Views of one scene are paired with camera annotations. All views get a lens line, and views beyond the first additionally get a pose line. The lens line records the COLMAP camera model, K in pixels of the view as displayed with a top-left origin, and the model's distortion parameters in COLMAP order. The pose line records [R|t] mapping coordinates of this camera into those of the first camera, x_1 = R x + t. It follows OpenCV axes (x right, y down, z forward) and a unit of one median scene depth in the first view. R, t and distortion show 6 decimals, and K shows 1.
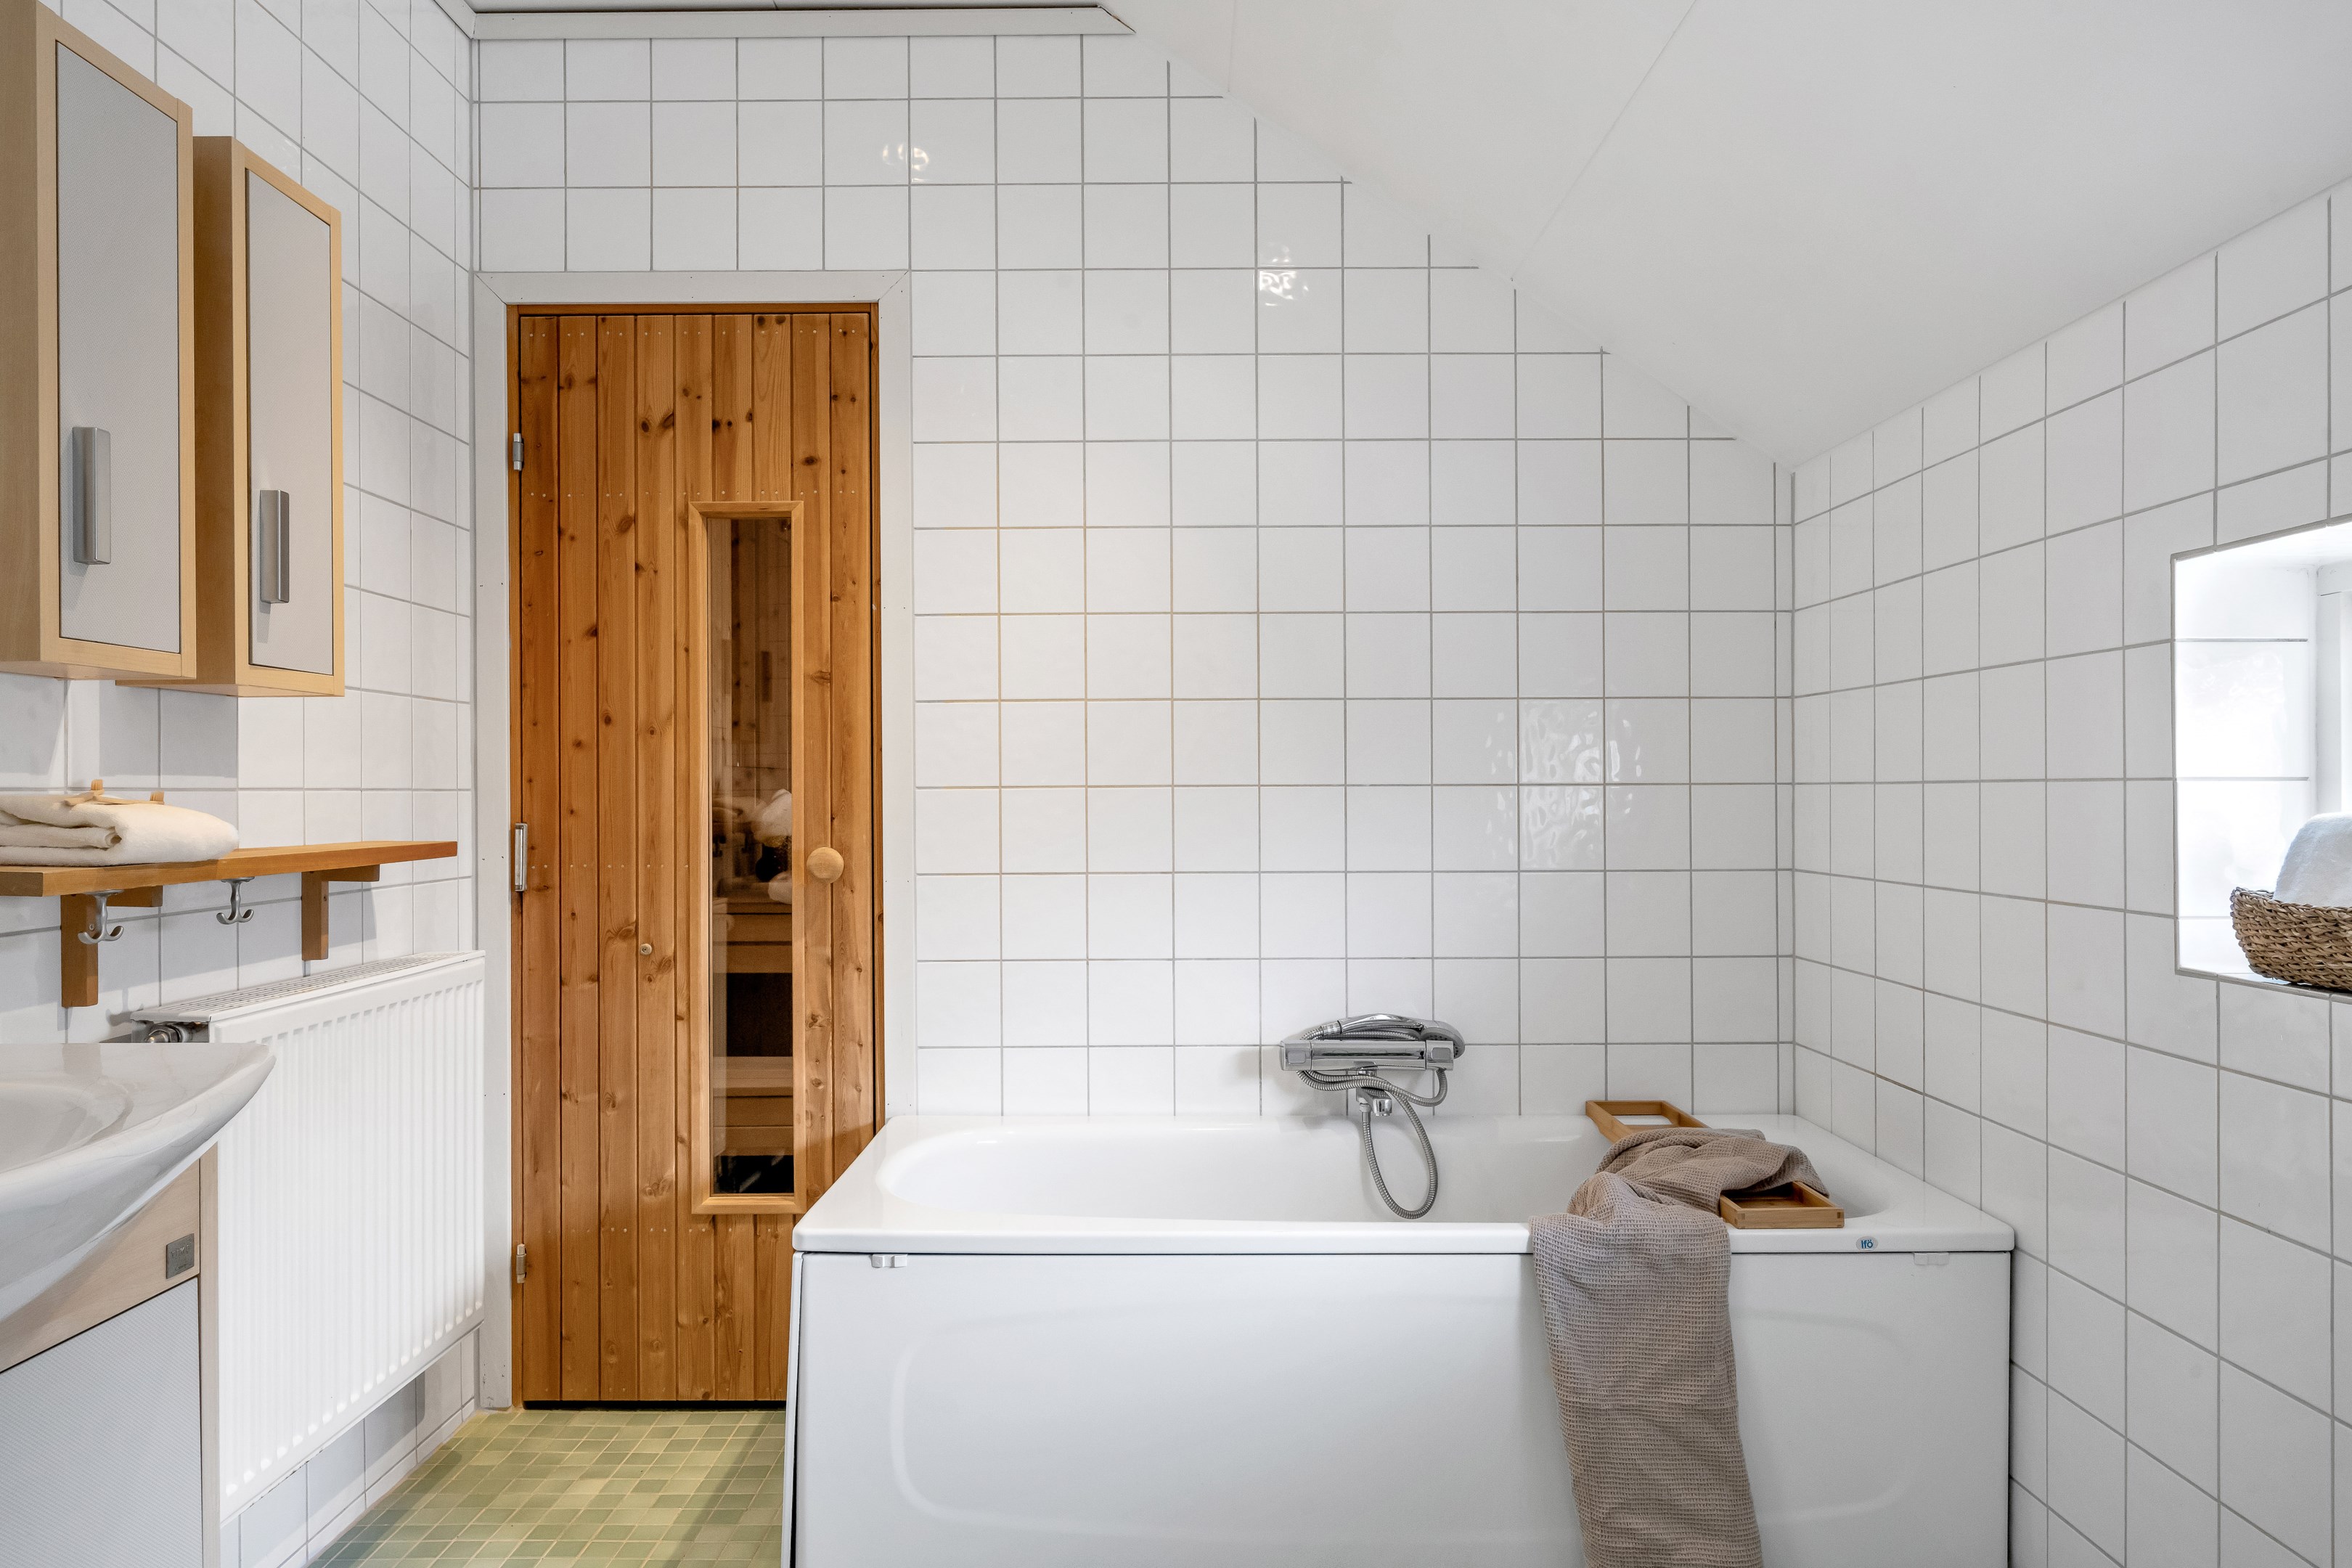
lens RADIAL K [[1454.0, 0, 1174.2], [0, 1454.0, 787.2], [0, 0, 1]] dist [-0.006257, -0.003221]
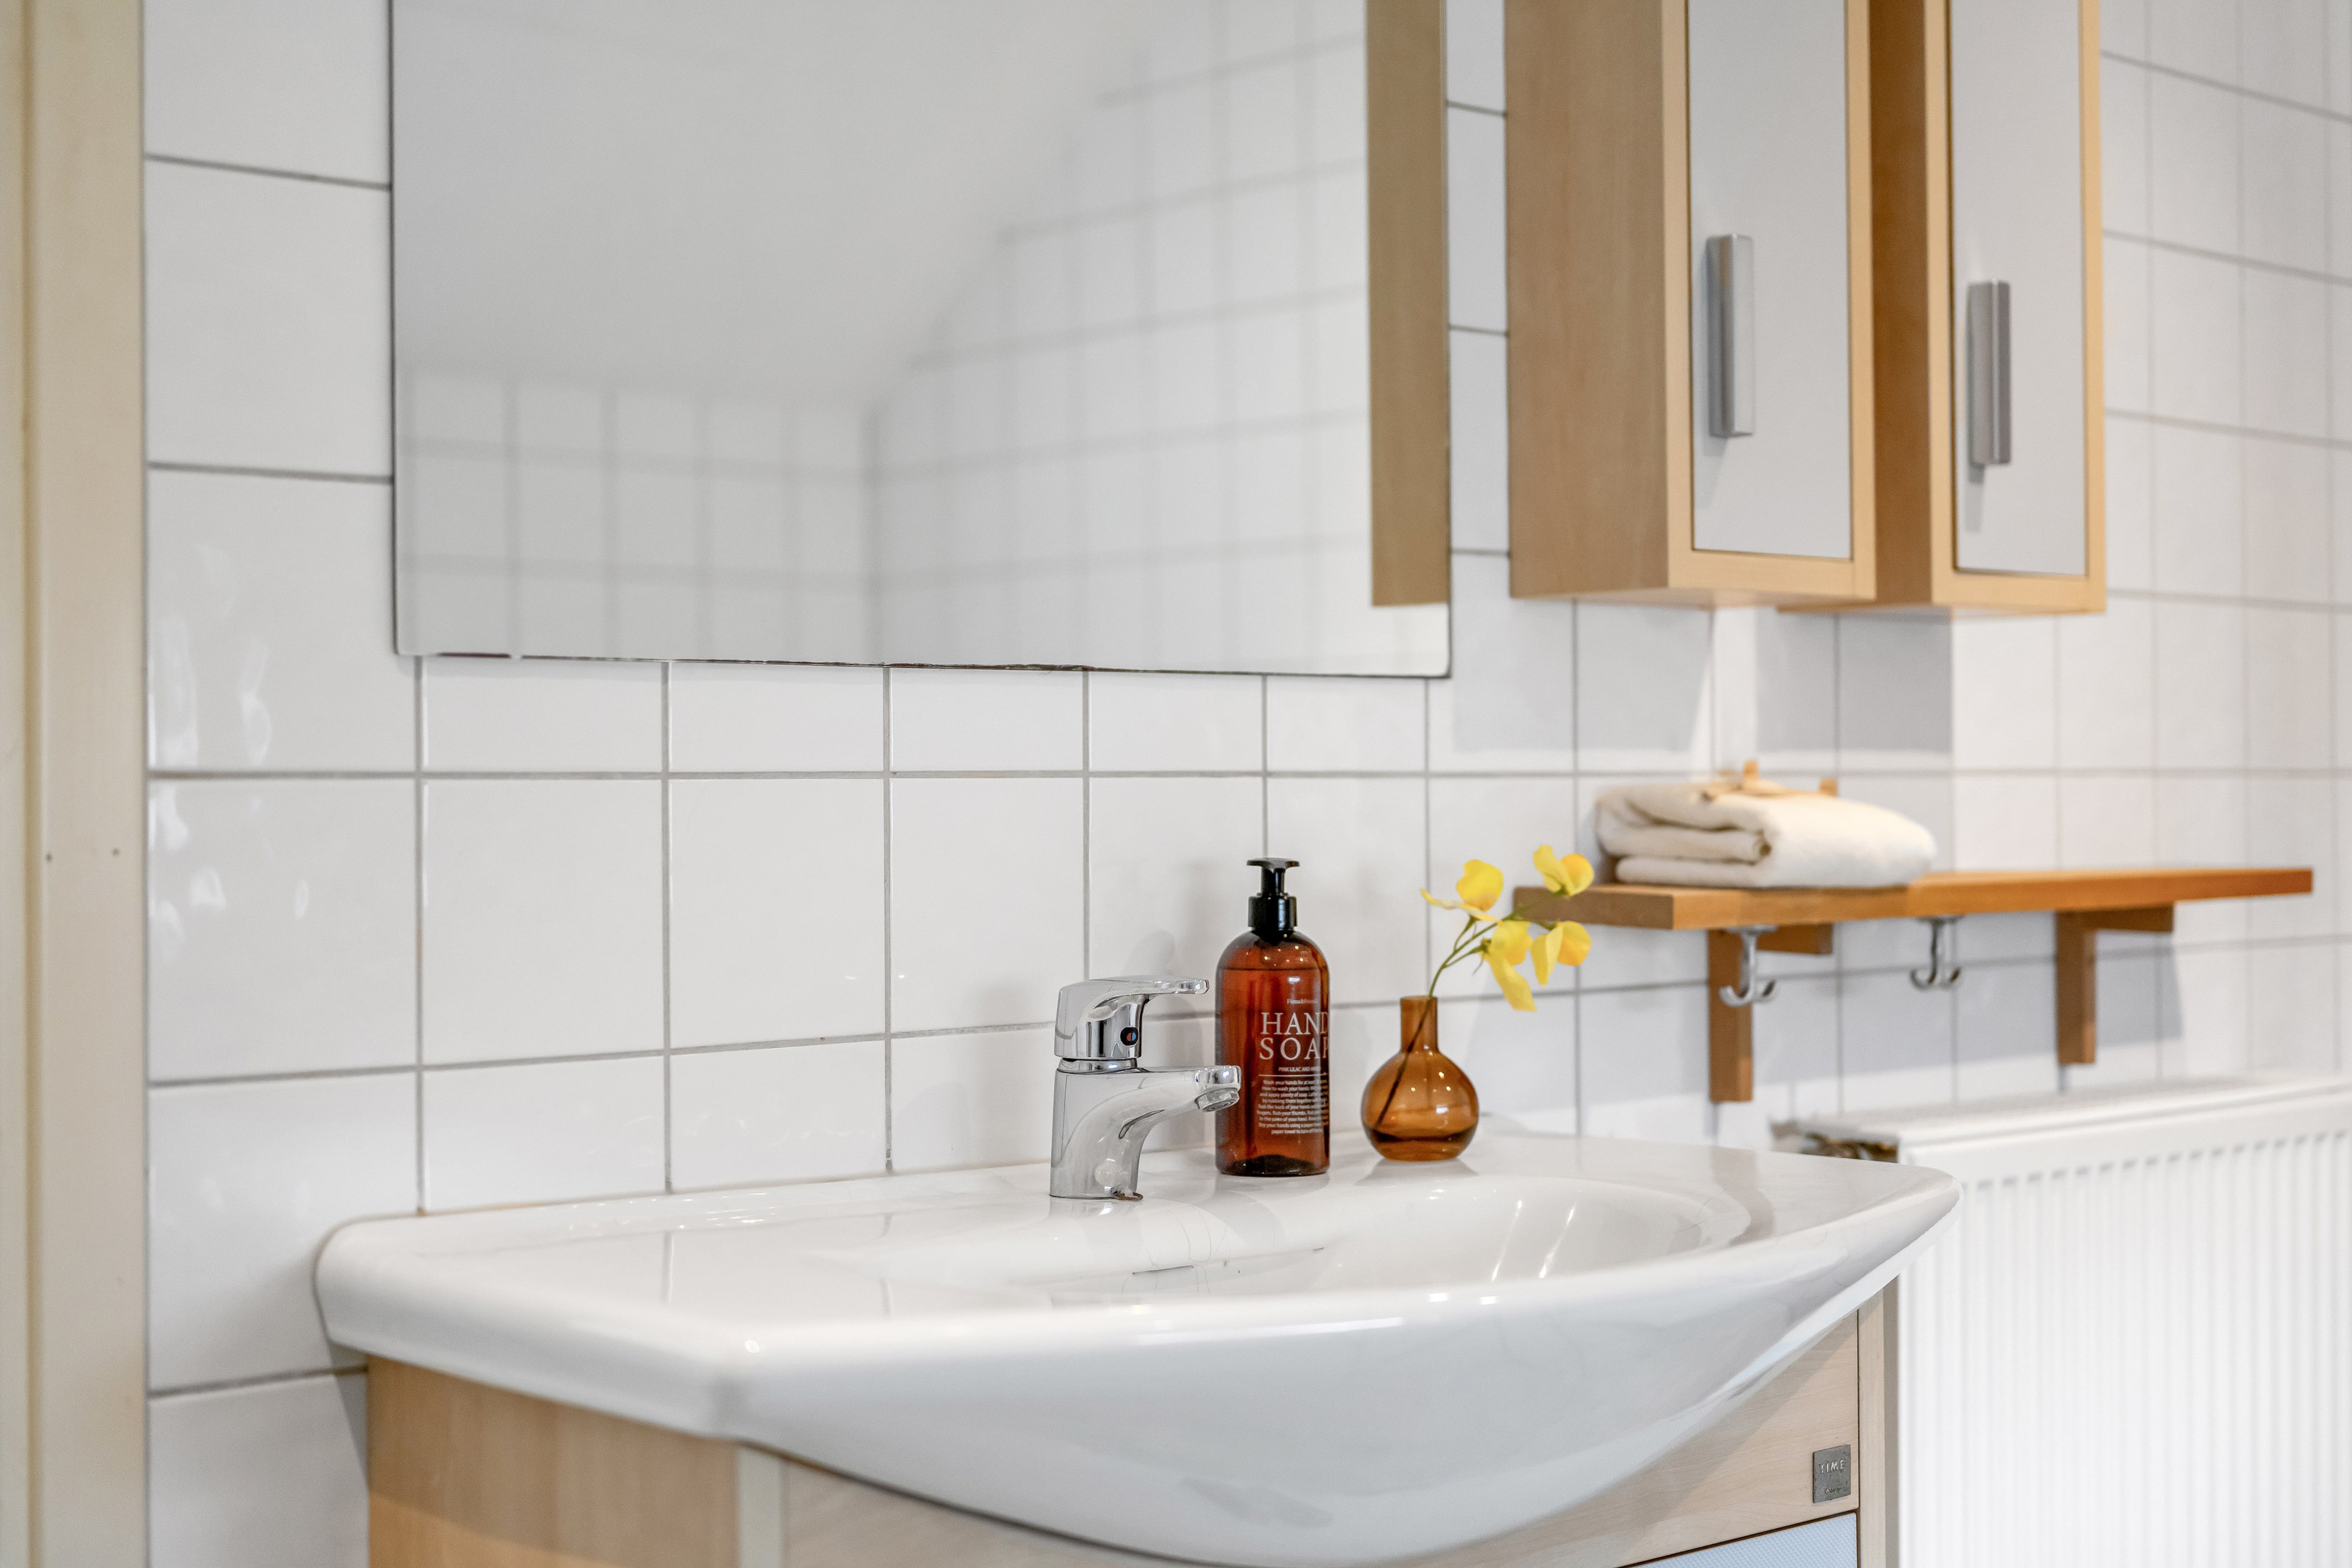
lens RADIAL K [[3367.5, 0, 1176.6], [0, 3367.5, 782.7], [0, 0, 1]] dist [0.003053, 0.000000]
pose [[0.662870, -0.002922, -0.748729, 0.216572], [0.006370, 0.999978, 0.001736, 0.001010], [0.748707, -0.005920, 0.662874, -0.197920]]
